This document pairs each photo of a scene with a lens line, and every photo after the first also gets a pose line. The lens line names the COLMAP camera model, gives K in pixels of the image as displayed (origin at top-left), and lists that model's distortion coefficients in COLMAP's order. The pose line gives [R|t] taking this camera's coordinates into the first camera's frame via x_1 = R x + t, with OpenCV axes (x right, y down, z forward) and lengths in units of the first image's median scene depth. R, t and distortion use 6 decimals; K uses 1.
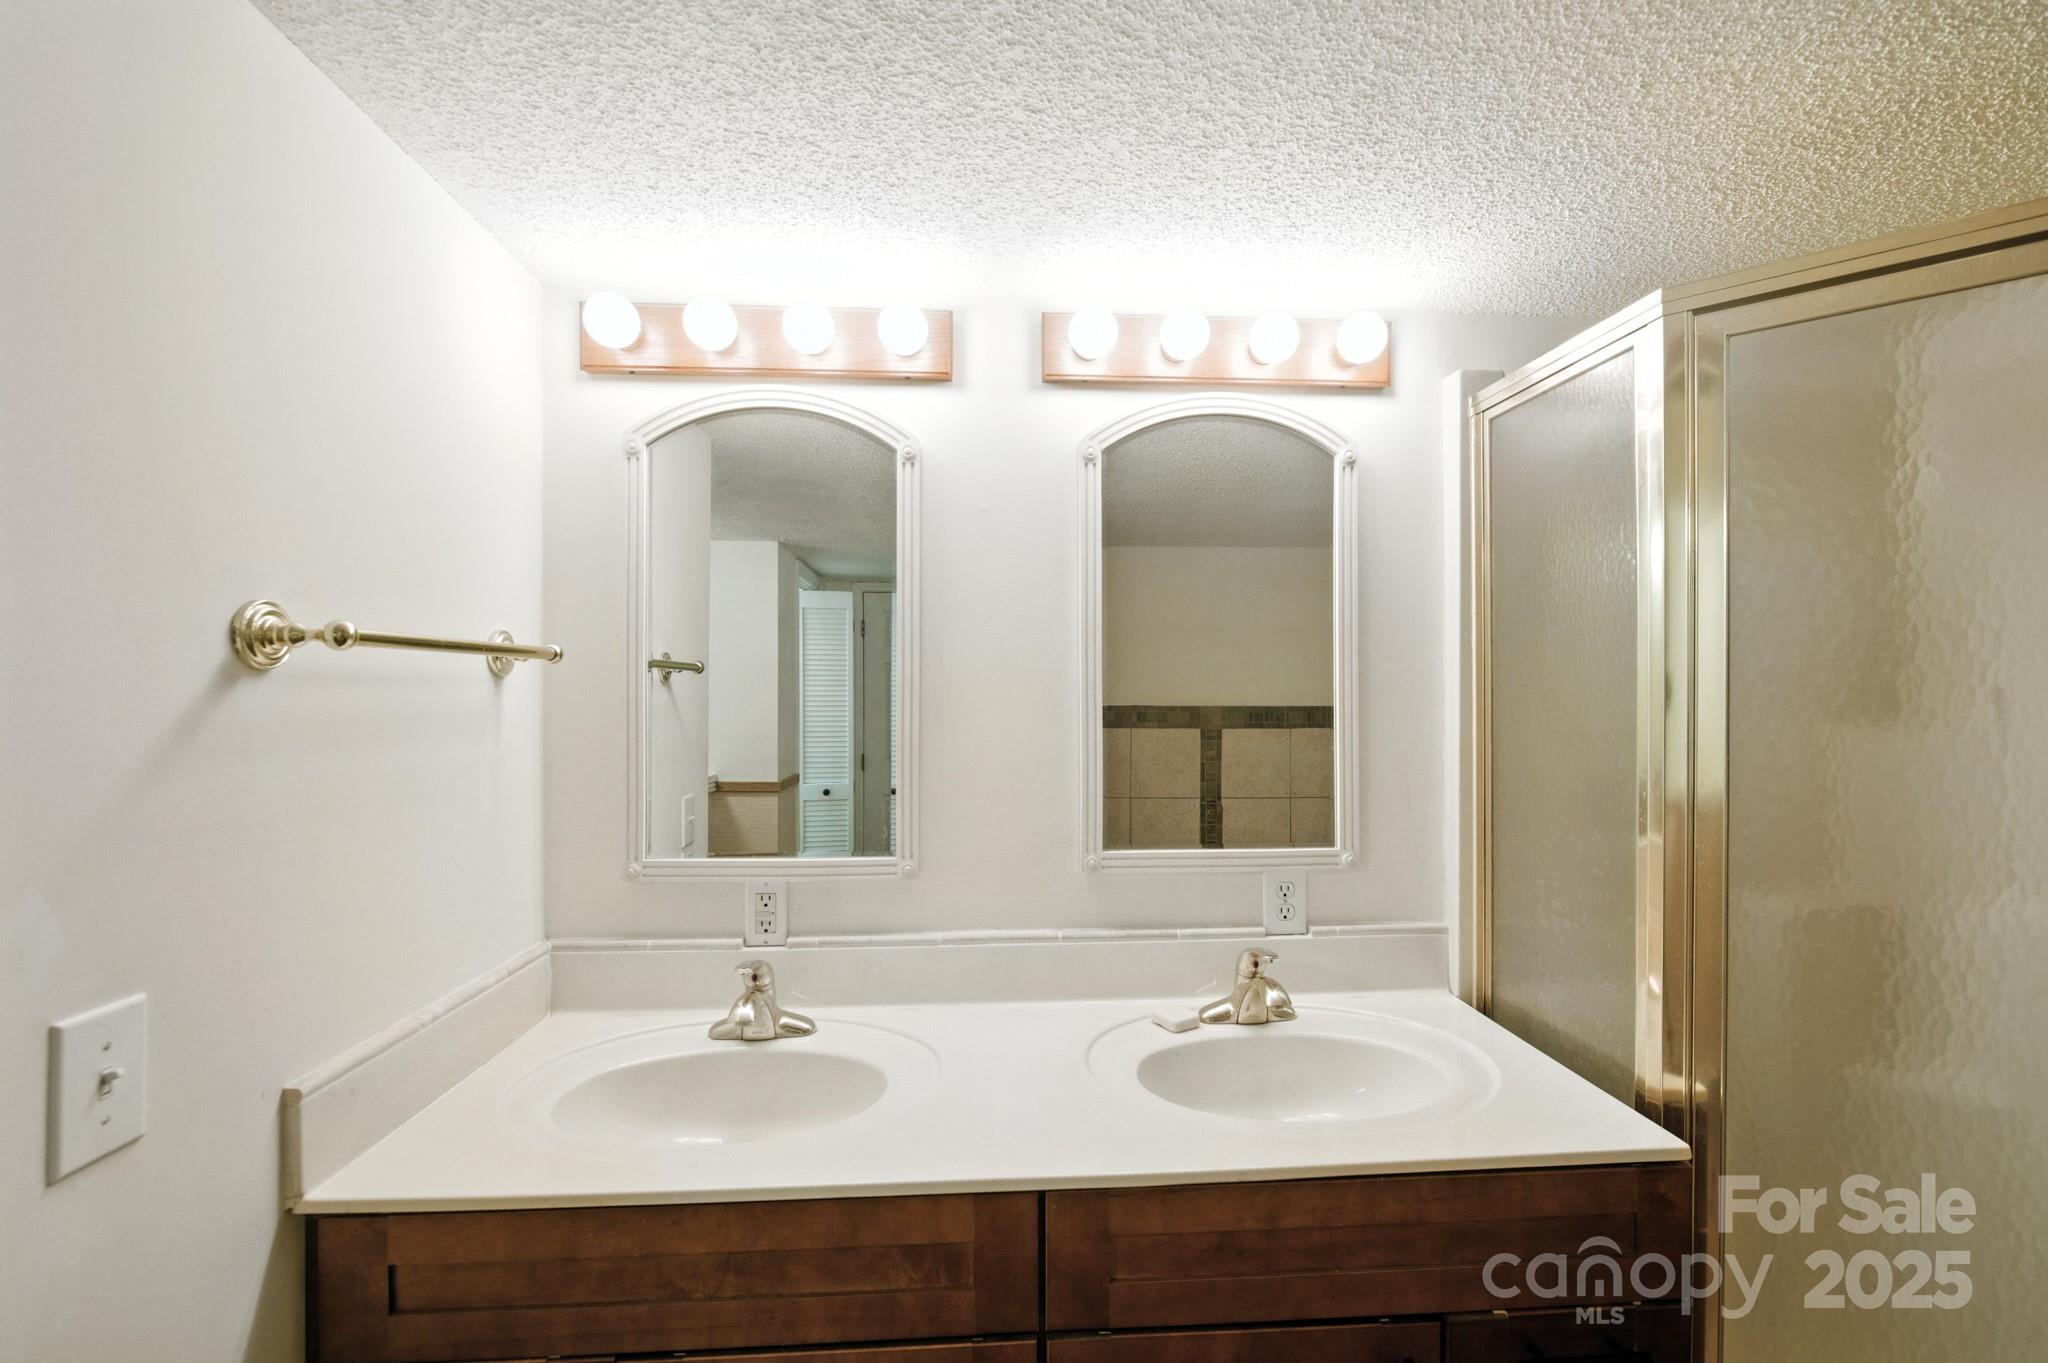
lens RADIAL K [[915.4, 0, 1049.4], [0, 915.4, 681.9], [0, 0, 1]] dist [-0.010616, -0.000498]
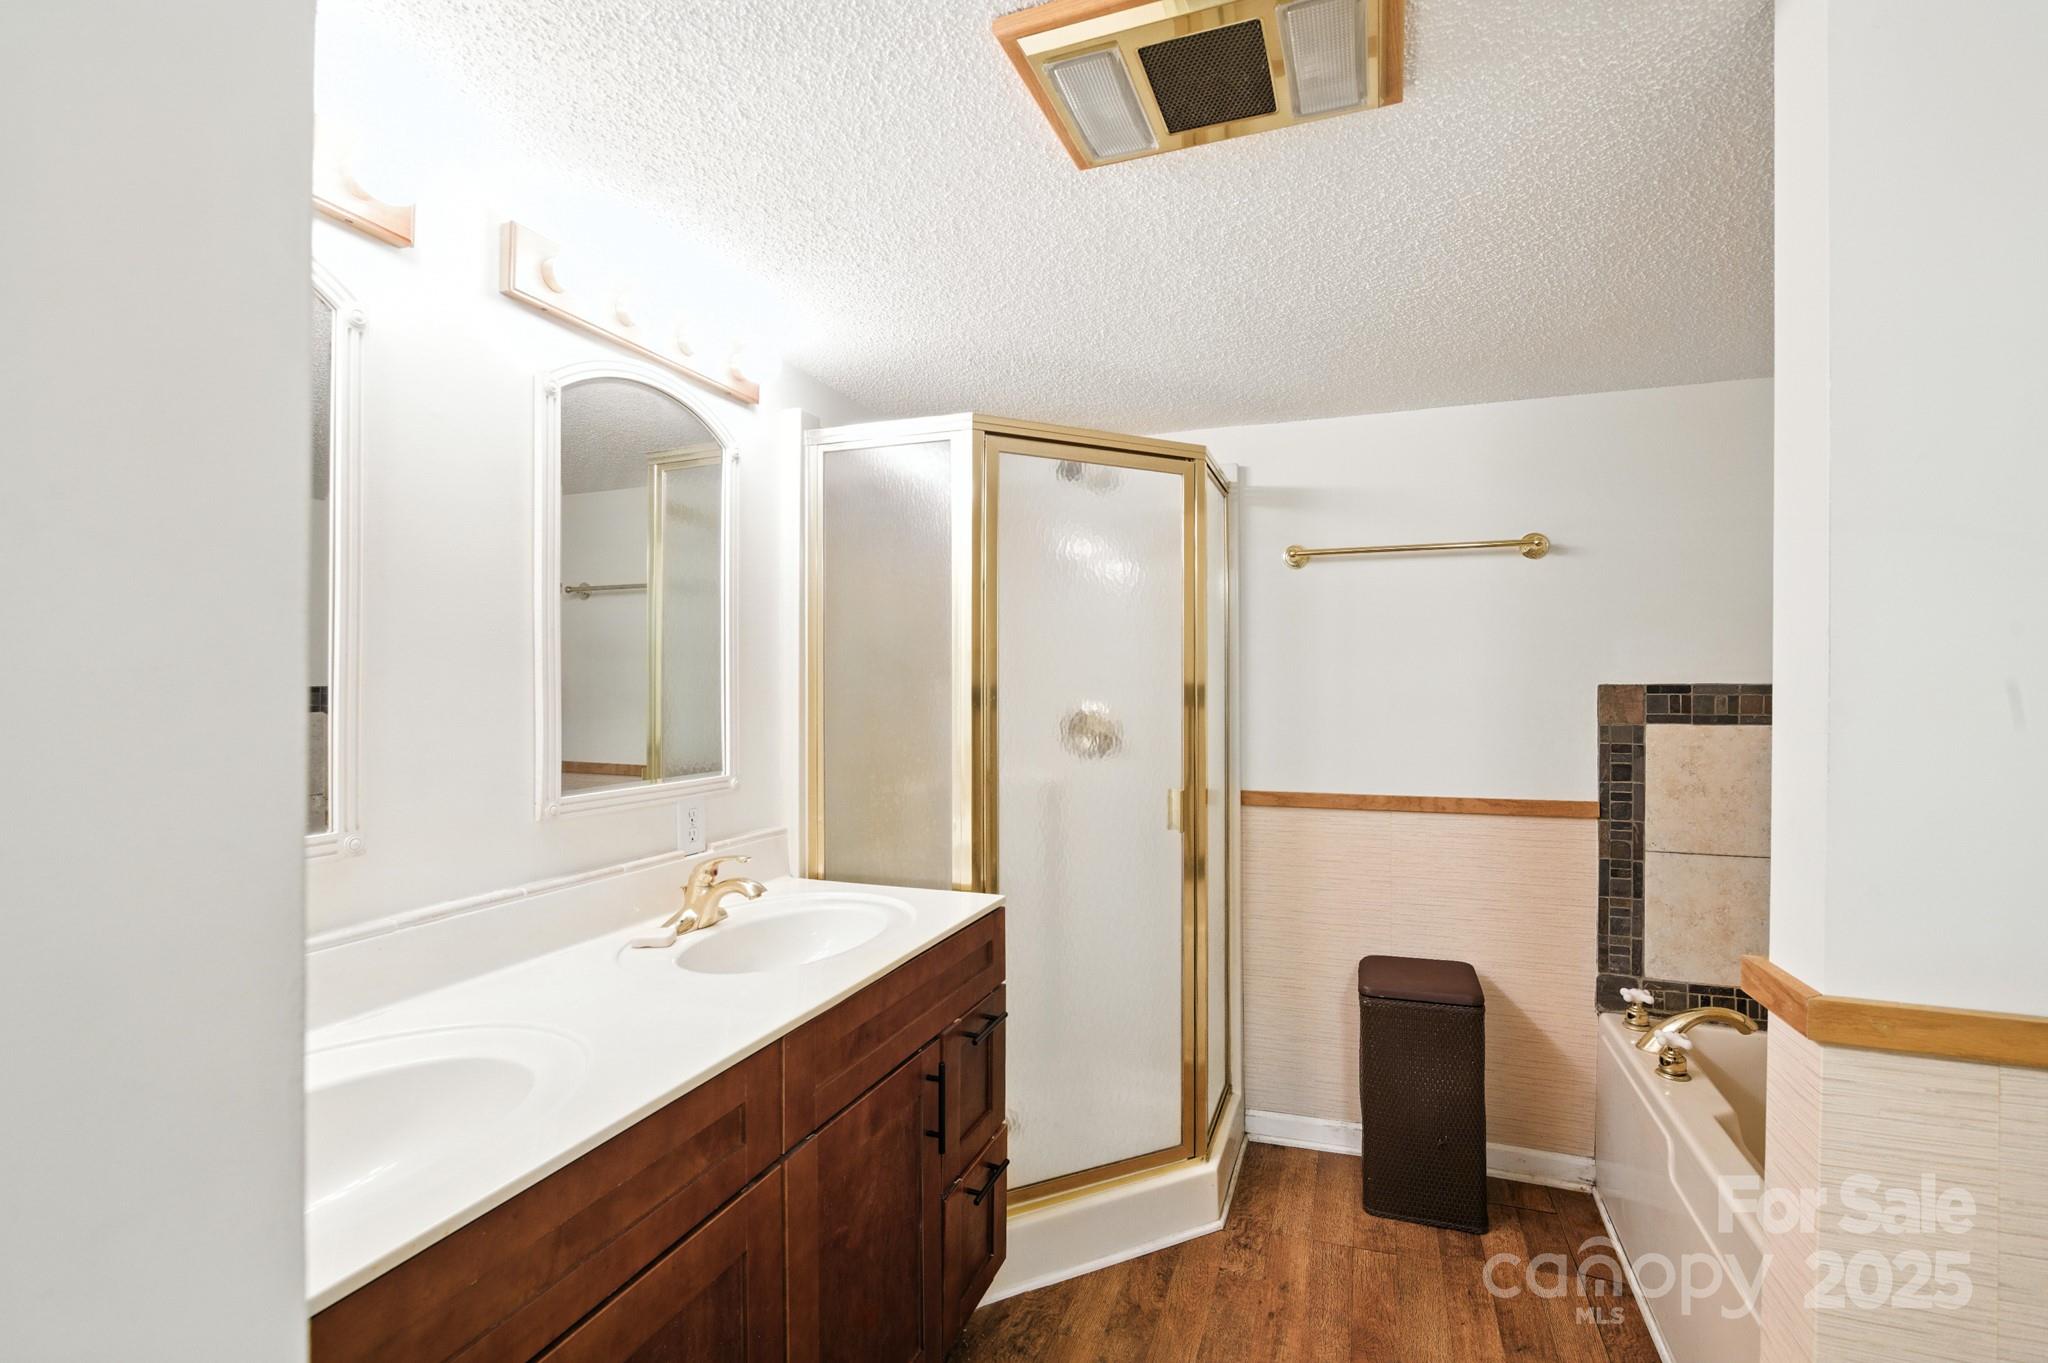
lens RADIAL K [[915.4, 0, 1049.4], [0, 915.4, 681.9], [0, 0, 1]] dist [-0.010616, -0.000498]
pose [[0.391659, 0.008496, 0.920071, -0.666924], [-0.008781, 0.999946, -0.005496, 0.065841], [-0.920068, -0.005926, 0.391713, 0.145966]]
